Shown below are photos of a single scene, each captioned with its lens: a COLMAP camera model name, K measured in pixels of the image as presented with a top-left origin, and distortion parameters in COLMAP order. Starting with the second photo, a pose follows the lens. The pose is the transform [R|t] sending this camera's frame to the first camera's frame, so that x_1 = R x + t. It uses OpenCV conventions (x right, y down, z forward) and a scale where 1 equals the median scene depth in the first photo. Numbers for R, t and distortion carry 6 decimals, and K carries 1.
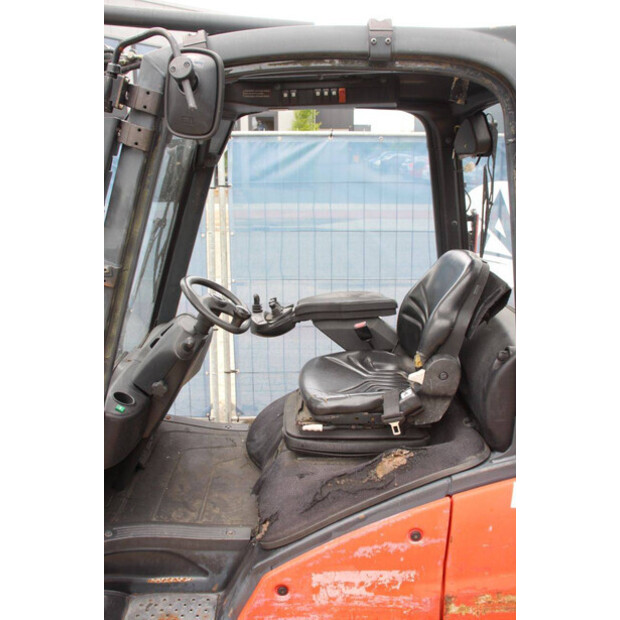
lens RADIAL K [[572.4, 0, 310.0], [0, 572.4, 310.0], [0, 0, 1]] dist [-0.124411, 0.137249]
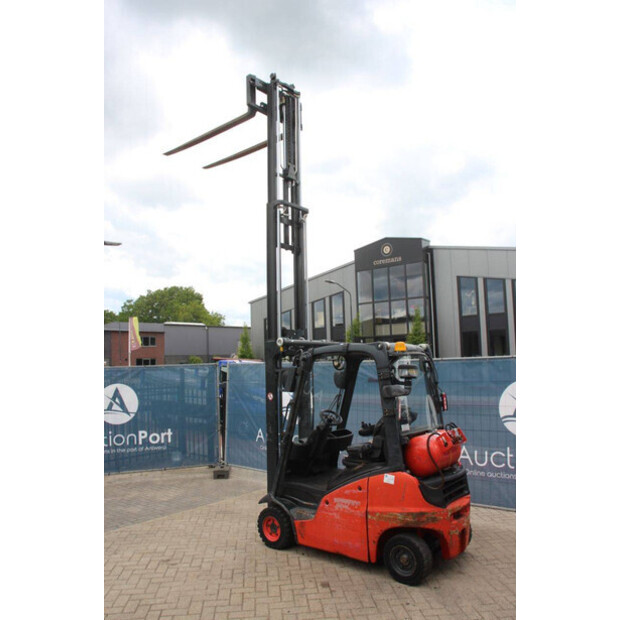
lens RADIAL K [[511.3, 0, 310.0], [0, 511.3, 310.0], [0, 0, 1]] dist [-0.175251, 0.165130]
pose [[0.764542, -0.088521, -0.638467, 1.821926], [-0.142213, 0.942951, -0.301031, 0.327197], [0.628690, 0.320949, 0.708336, -1.485834]]
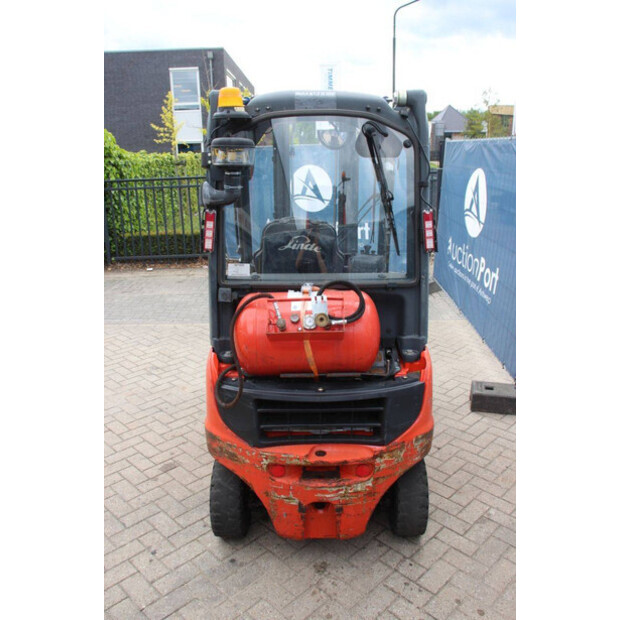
lens RADIAL K [[543.7, 0, 310.0], [0, 543.7, 310.0], [0, 0, 1]] dist [-0.163171, 0.189454]
pose [[-0.010029, 0.280545, -0.959788, 1.832601], [-0.248670, 0.928984, 0.274139, -0.306142], [0.968536, 0.241420, 0.060446, 1.080431]]
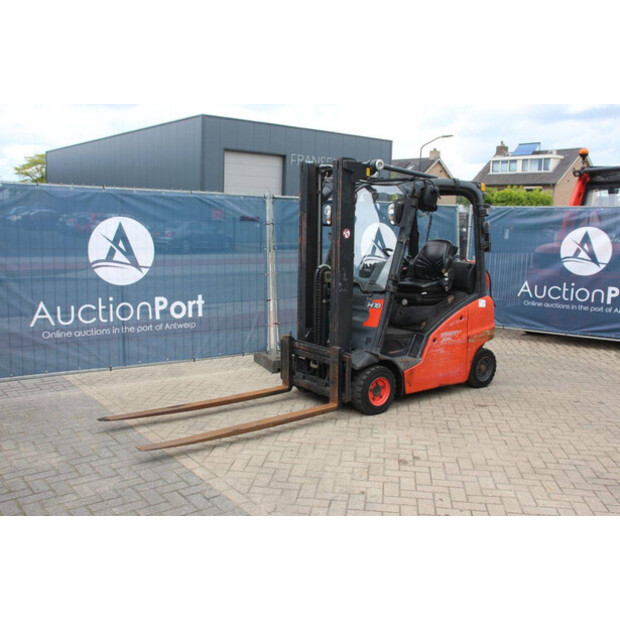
lens RADIAL K [[617.9, 0, 310.0], [0, 617.9, 310.0], [0, 0, 1]] dist [-0.074169, 0.008880]
pose [[0.798962, -0.067908, 0.597535, -2.657795], [0.137183, 0.987987, -0.071146, 0.475719], [-0.585525, 0.138815, 0.798680, -1.413950]]
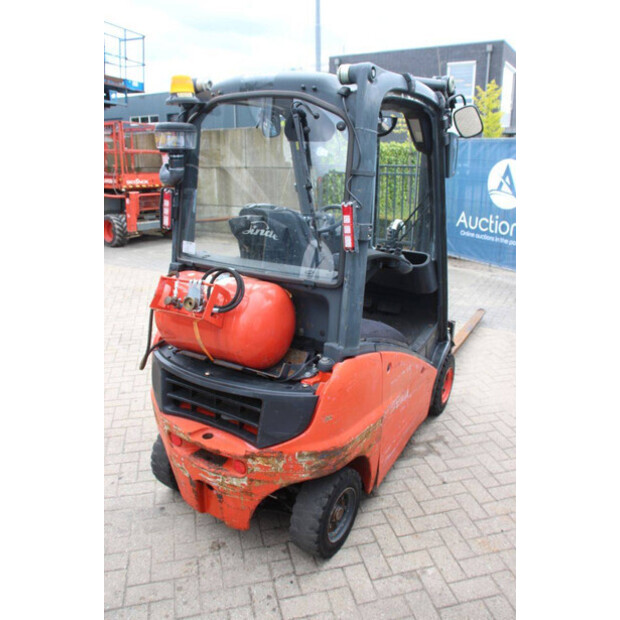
lens RADIAL K [[511.3, 0, 310.0], [0, 511.3, 310.0], [0, 0, 1]] dist [-0.175251, 0.165130]
pose [[-0.530702, 0.260868, -0.806414, 1.459439], [-0.222895, 0.875007, 0.429744, -0.490662], [0.817725, 0.407811, -0.406222, 1.851231]]
